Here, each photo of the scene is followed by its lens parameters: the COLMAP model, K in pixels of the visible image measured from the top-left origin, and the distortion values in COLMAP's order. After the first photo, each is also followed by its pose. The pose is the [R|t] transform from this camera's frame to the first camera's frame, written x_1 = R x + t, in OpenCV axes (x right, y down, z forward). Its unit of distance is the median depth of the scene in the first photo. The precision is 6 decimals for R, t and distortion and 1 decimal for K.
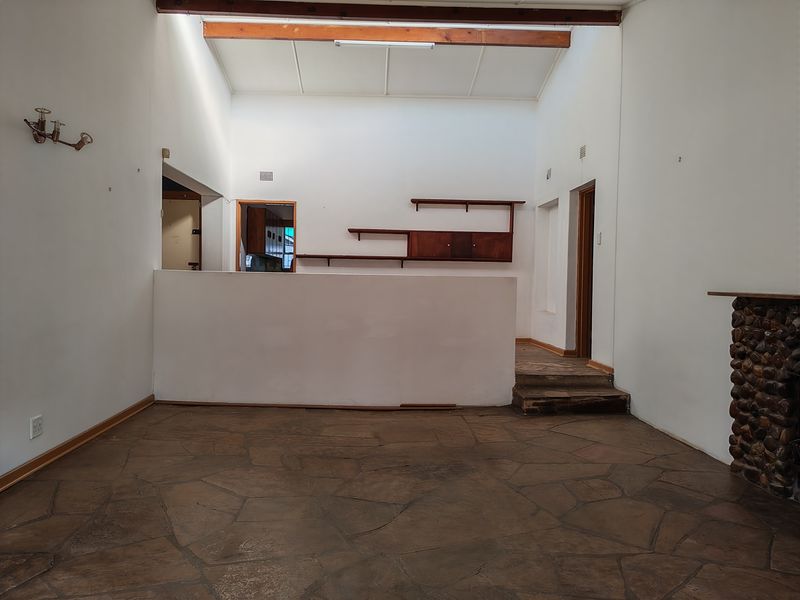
lens RADIAL K [[623.0, 0, 400.0], [0, 623.0, 300.0], [0, 0, 1]] dist [0.101606, -0.162710]
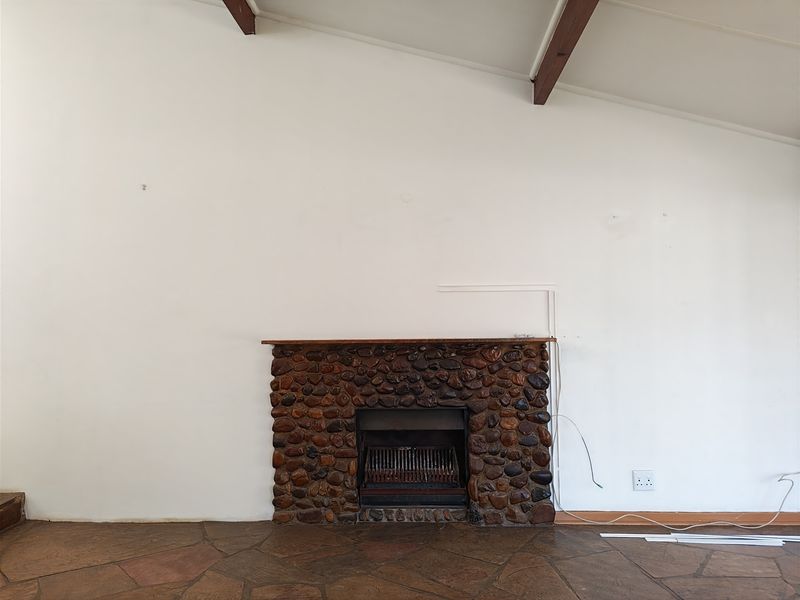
lens RADIAL K [[623.0, 0, 400.0], [0, 623.0, 300.0], [0, 0, 1]] dist [0.101606, -0.162710]
pose [[0.078623, 0.021902, 0.996664, -0.446339], [0.044482, 0.998686, -0.025456, -0.041912], [-0.995912, 0.046335, 0.077545, 0.733070]]
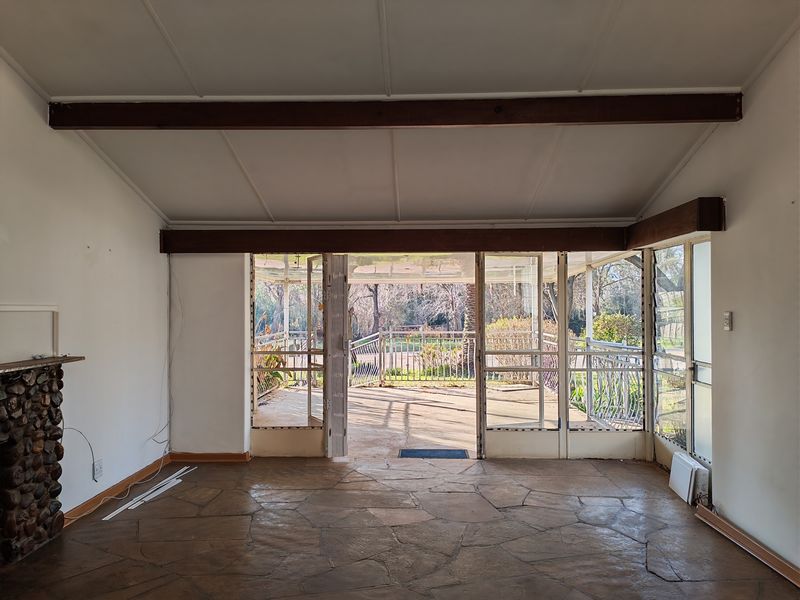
lens RADIAL K [[623.0, 0, 400.0], [0, 623.0, 300.0], [0, 0, 1]] dist [0.101606, -0.162710]
pose [[-0.996547, -0.004239, 0.082926, -0.098572], [-0.001283, 0.999363, 0.035666, -0.126186], [-0.083025, 0.035437, -0.995917, 1.543386]]
